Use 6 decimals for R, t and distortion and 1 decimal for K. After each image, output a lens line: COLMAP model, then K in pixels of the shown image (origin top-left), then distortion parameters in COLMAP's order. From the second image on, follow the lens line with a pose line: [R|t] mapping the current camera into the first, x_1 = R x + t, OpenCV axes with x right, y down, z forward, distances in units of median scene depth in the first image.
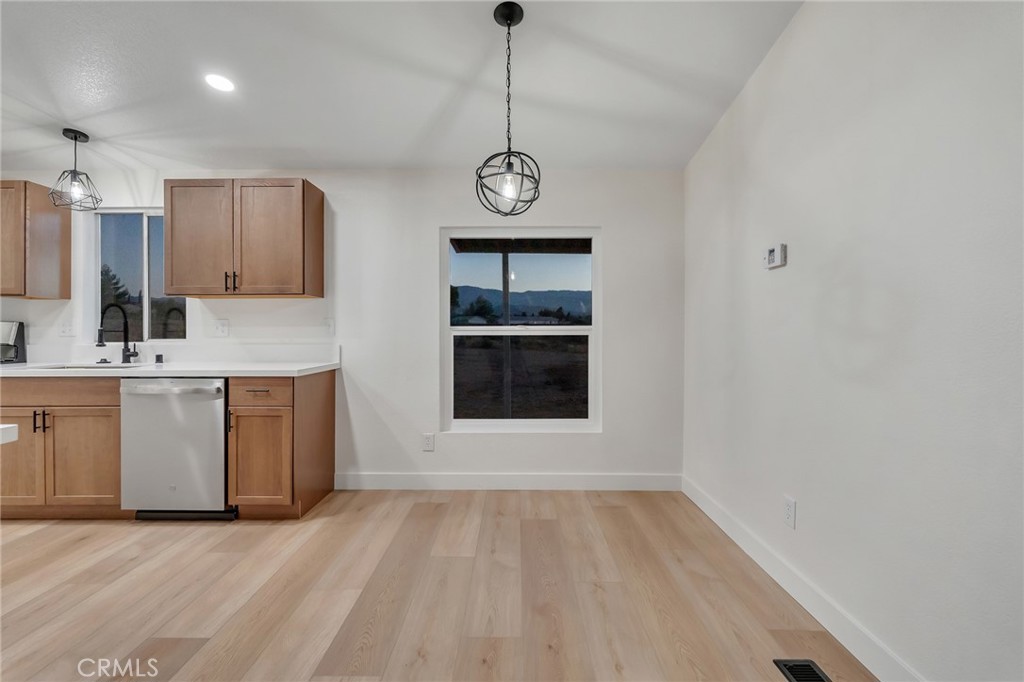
lens RADIAL K [[455.6, 0, 509.8], [0, 455.6, 337.0], [0, 0, 1]] dist [-0.000827, -0.000064]
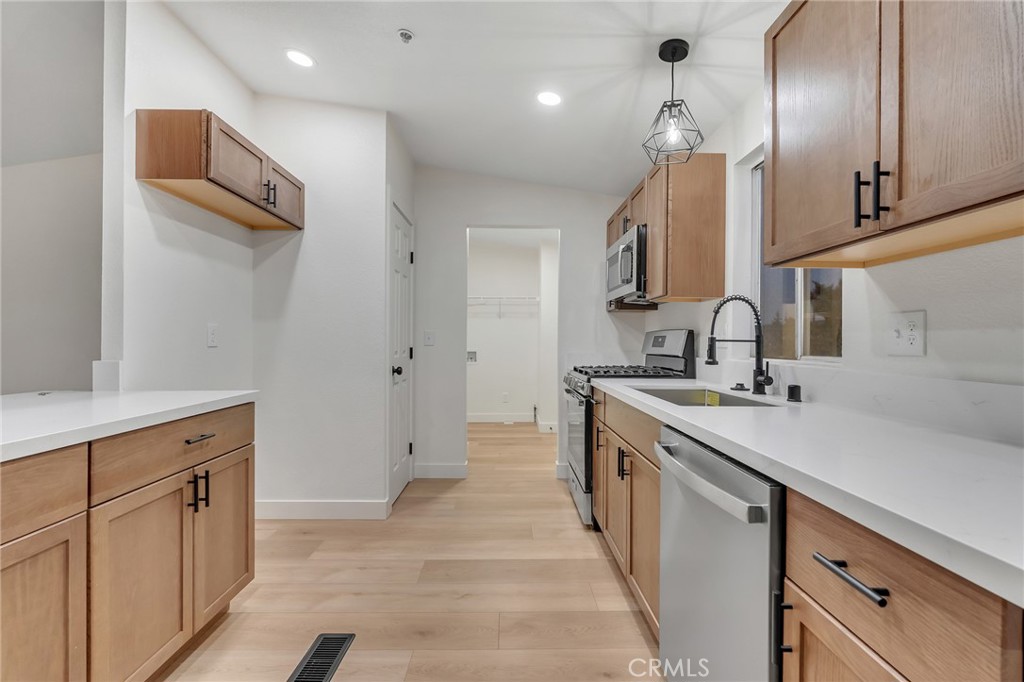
lens RADIAL K [[455.6, 0, 509.8], [0, 455.6, 337.0], [0, 0, 1]] dist [-0.000827, -0.000064]
pose [[0.023730, -0.008369, -0.999683, -0.269007], [-0.020823, 0.999744, -0.008863, -0.006152], [0.999502, 0.021026, 0.023550, 0.705556]]
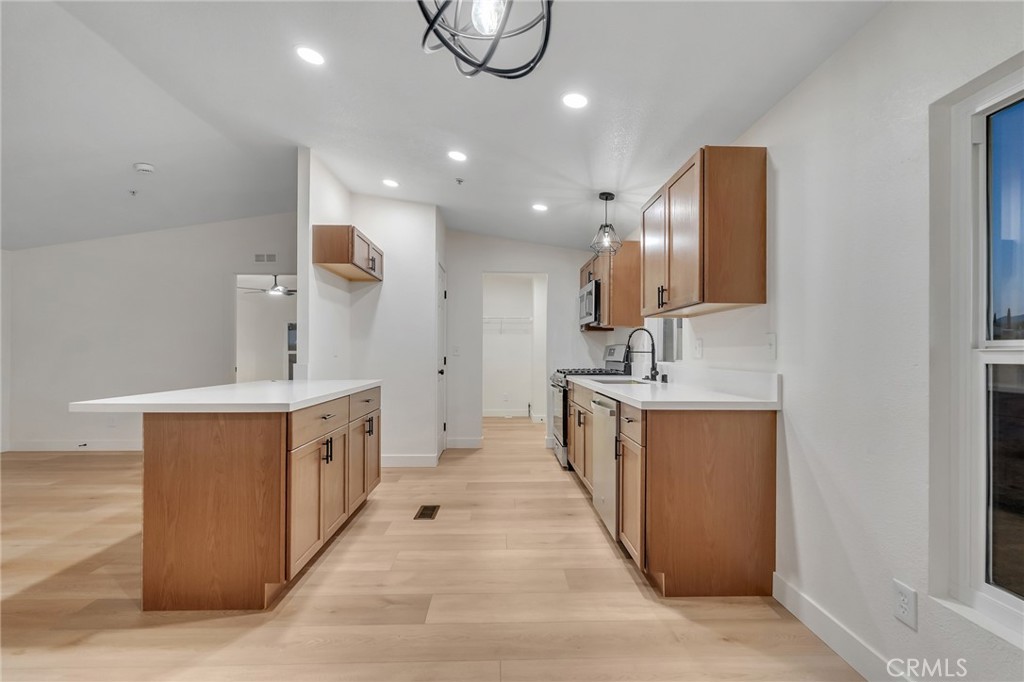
lens RADIAL K [[456.2, 0, 512.0], [0, 456.2, 347.8], [0, 0, 1]] dist [0.014692, 0.000002]
pose [[0.048325, -0.008381, -0.998797, 0.275545], [-0.018016, 0.999795, -0.009261, -0.006911], [0.998669, 0.018442, 0.048164, 0.644901]]
